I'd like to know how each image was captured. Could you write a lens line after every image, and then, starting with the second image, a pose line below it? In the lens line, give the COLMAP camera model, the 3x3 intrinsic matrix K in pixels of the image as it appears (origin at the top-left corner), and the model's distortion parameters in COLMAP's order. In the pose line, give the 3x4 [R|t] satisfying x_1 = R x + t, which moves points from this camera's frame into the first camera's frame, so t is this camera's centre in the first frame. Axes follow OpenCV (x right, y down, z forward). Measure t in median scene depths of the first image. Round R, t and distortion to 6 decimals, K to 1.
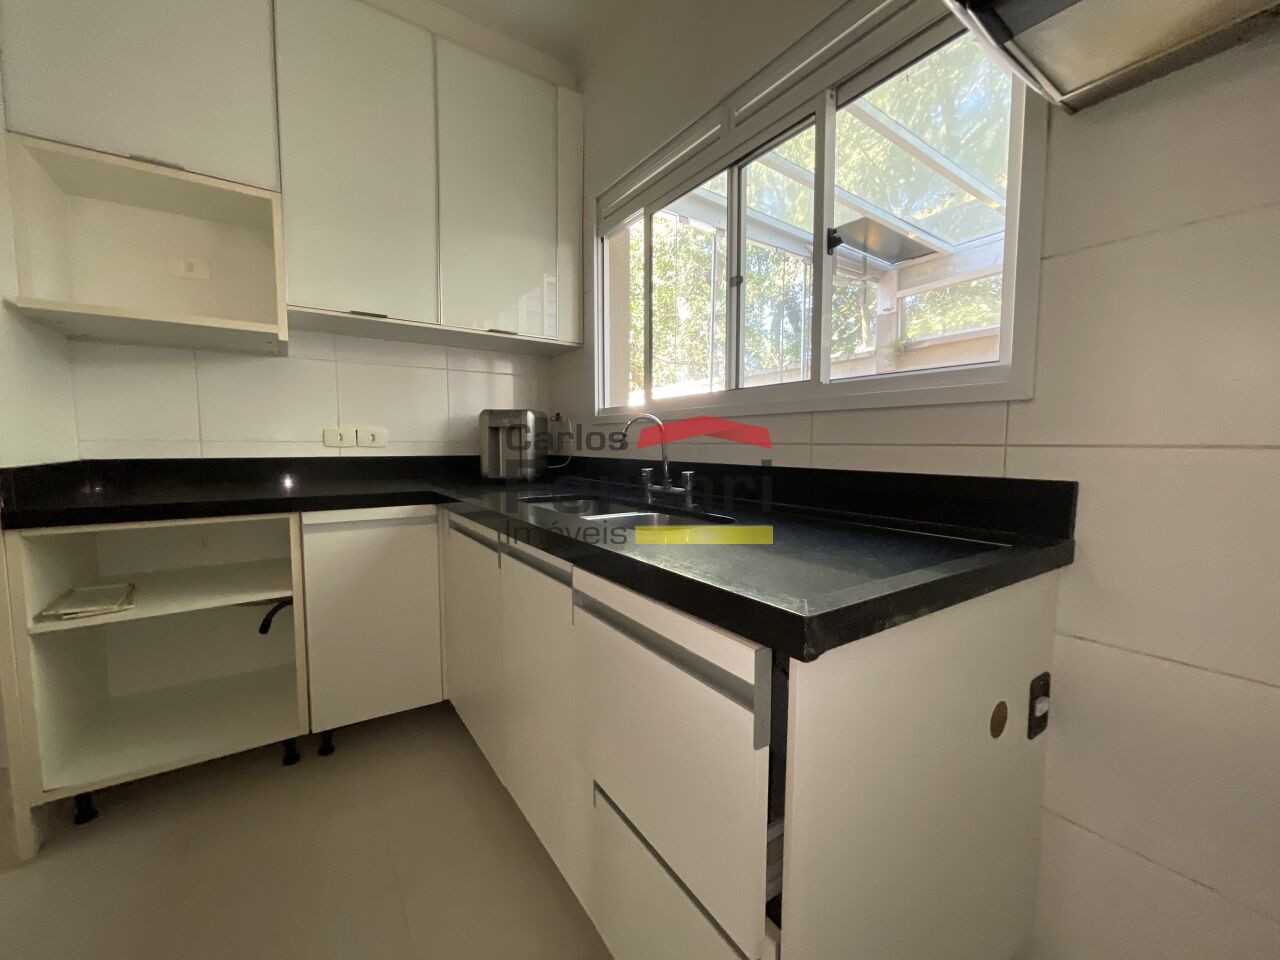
lens RADIAL K [[518.6, 0, 642.9], [0, 518.6, 477.6], [0, 0, 1]] dist [0.000391, 0.000119]
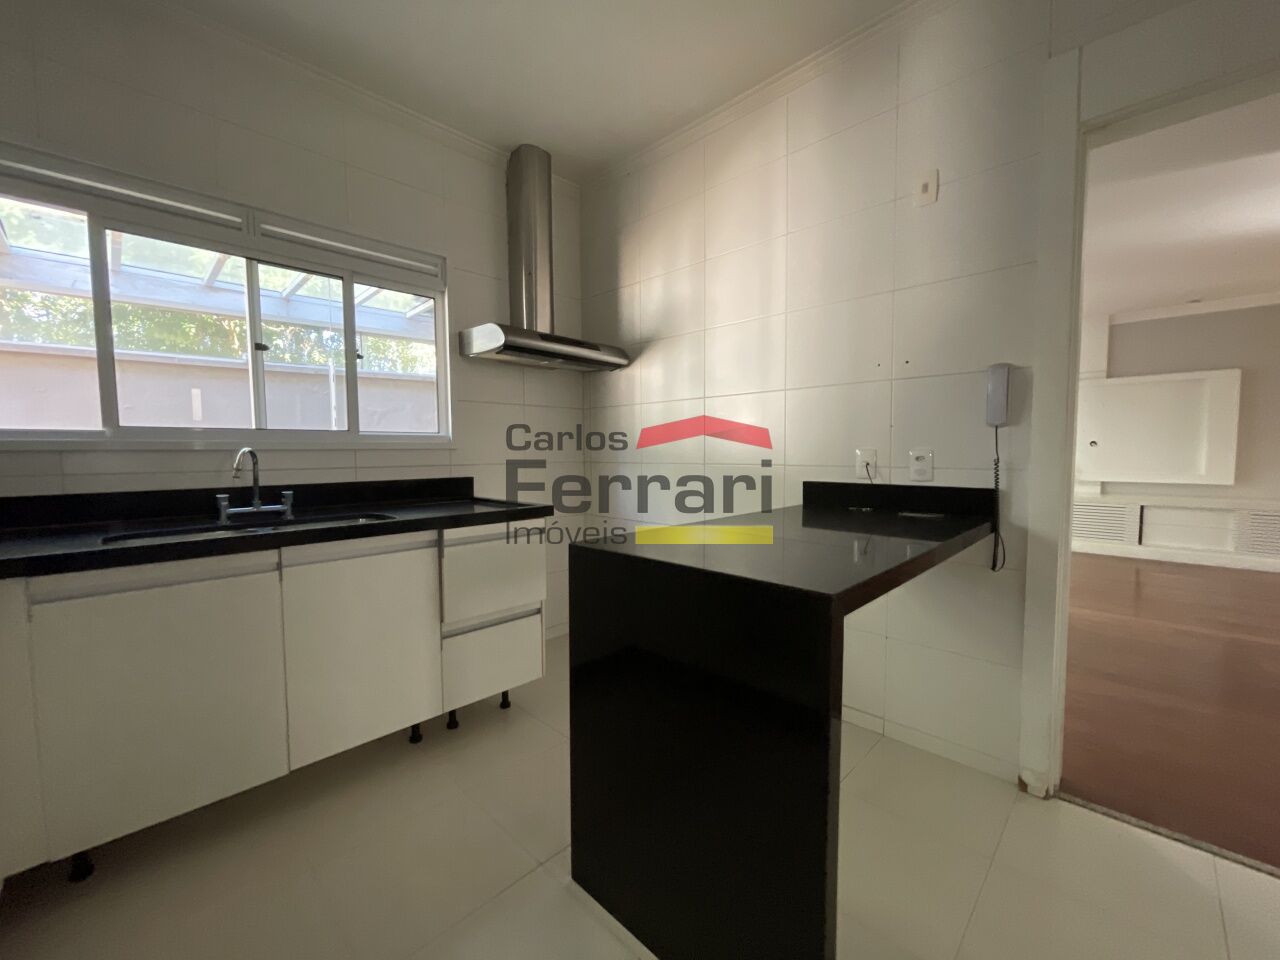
lens RADIAL K [[518.6, 0, 640.7], [0, 518.6, 479.2], [0, 0, 1]] dist [0.000391, 0.000119]
pose [[-0.173365, -0.055911, 0.983269, -1.364482], [0.077741, 0.994495, 0.070256, -0.066860], [-0.981785, 0.088620, -0.168065, 0.331195]]
